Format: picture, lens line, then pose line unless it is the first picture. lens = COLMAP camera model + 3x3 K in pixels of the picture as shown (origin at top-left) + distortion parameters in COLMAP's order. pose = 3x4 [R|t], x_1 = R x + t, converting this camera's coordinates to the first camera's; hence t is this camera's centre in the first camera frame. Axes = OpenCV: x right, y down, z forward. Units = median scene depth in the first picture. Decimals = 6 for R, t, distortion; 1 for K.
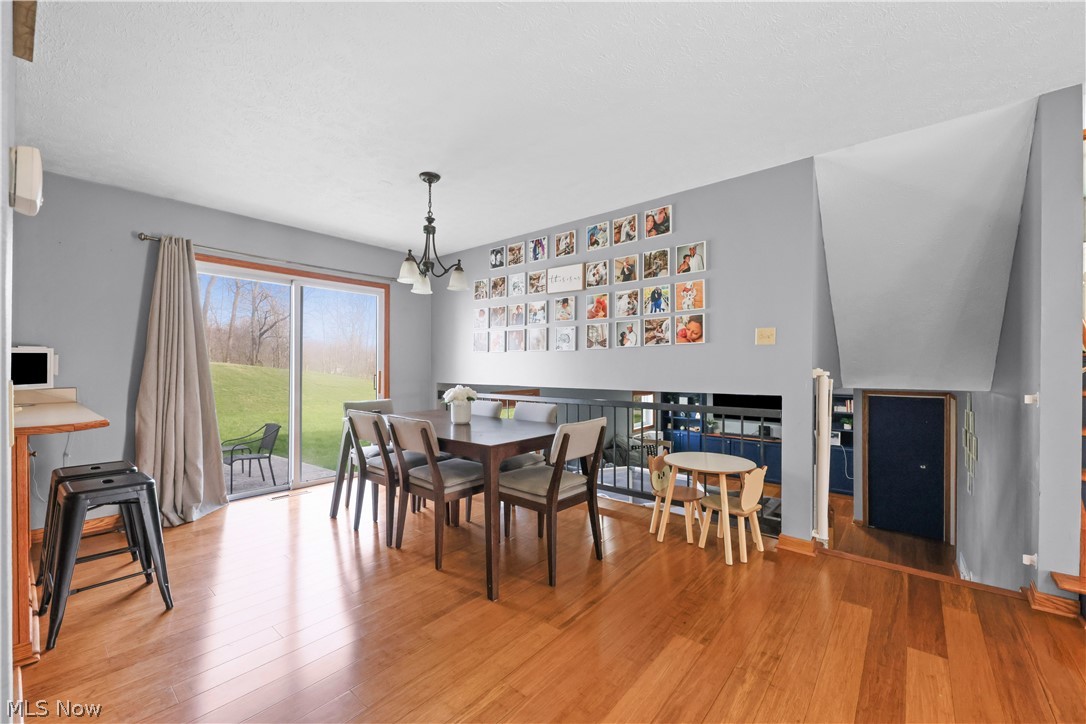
lens RADIAL K [[444.4, 0, 526.3], [0, 444.4, 366.1], [0, 0, 1]] dist [0.007332, 0.000023]
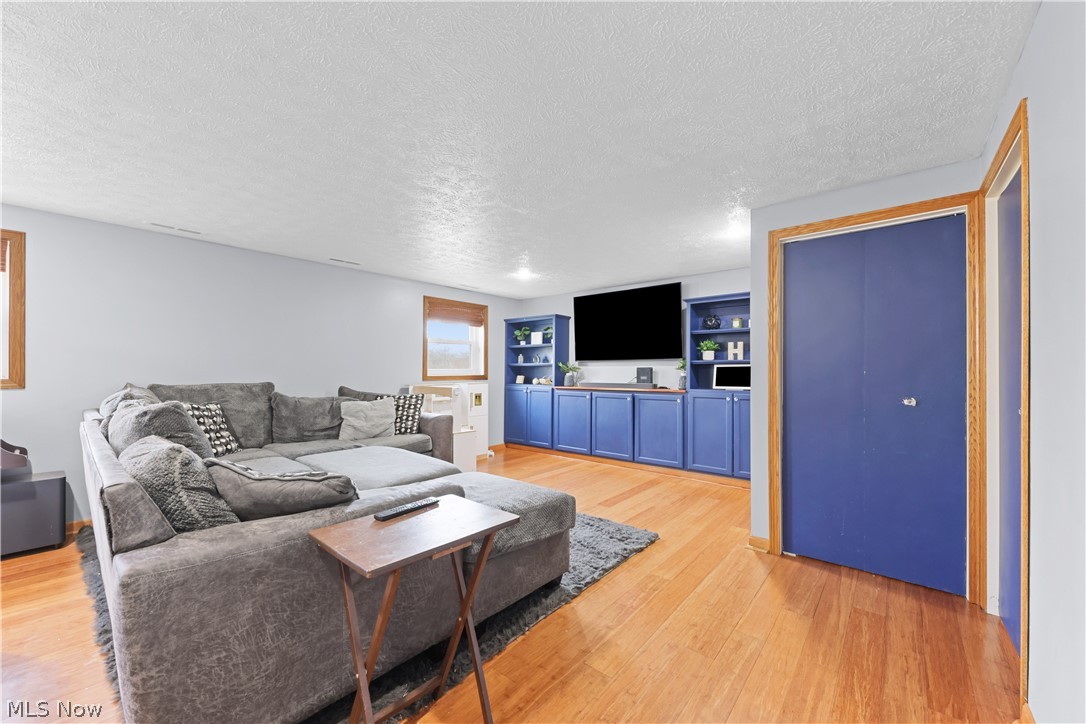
lens RADIAL K [[427.0, 0, 539.7], [0, 427.0, 361.8], [0, 0, 1]] dist [0.002696, -0.000242]
pose [[0.999909, 0.000147, 0.013506, 0.365227], [0.000098, 0.999835, -0.018143, 0.128454], [-0.013506, 0.018142, 0.999744, 0.410051]]
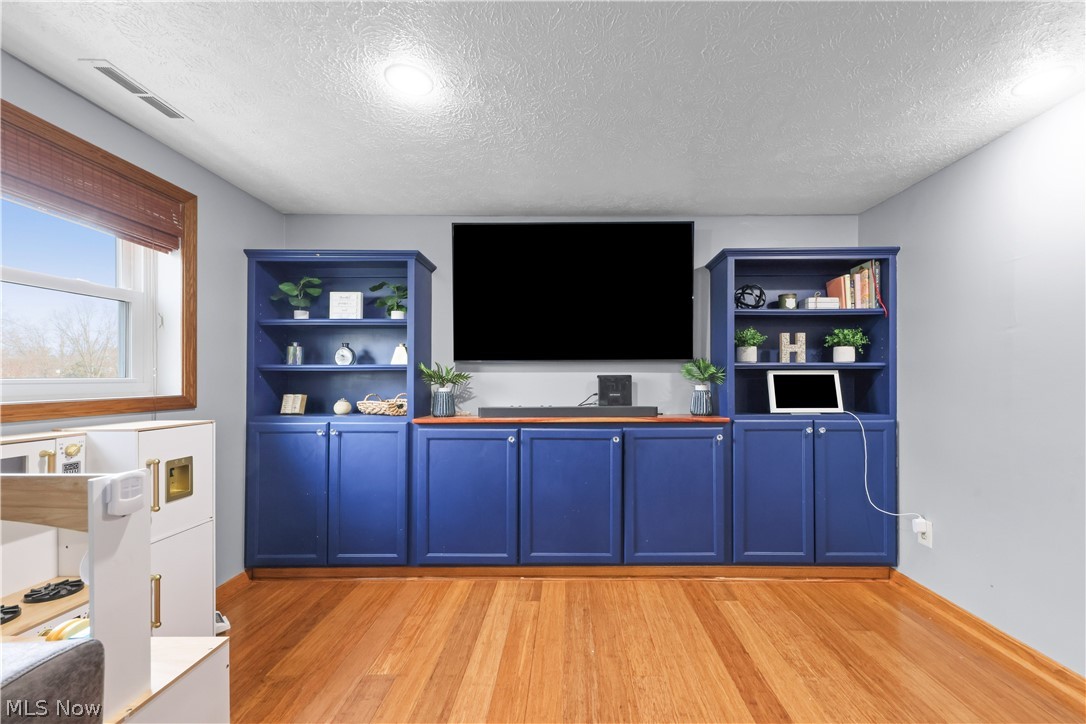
lens RADIAL K [[441.9, 0, 578.6], [0, 441.9, 377.5], [0, 0, 1]] dist [0.000642, -0.000082]
pose [[0.742024, 0.002650, 0.670368, 0.290970], [0.000592, 0.999989, -0.004608, 0.128630], [-0.670373, 0.003816, 0.742014, 0.739024]]
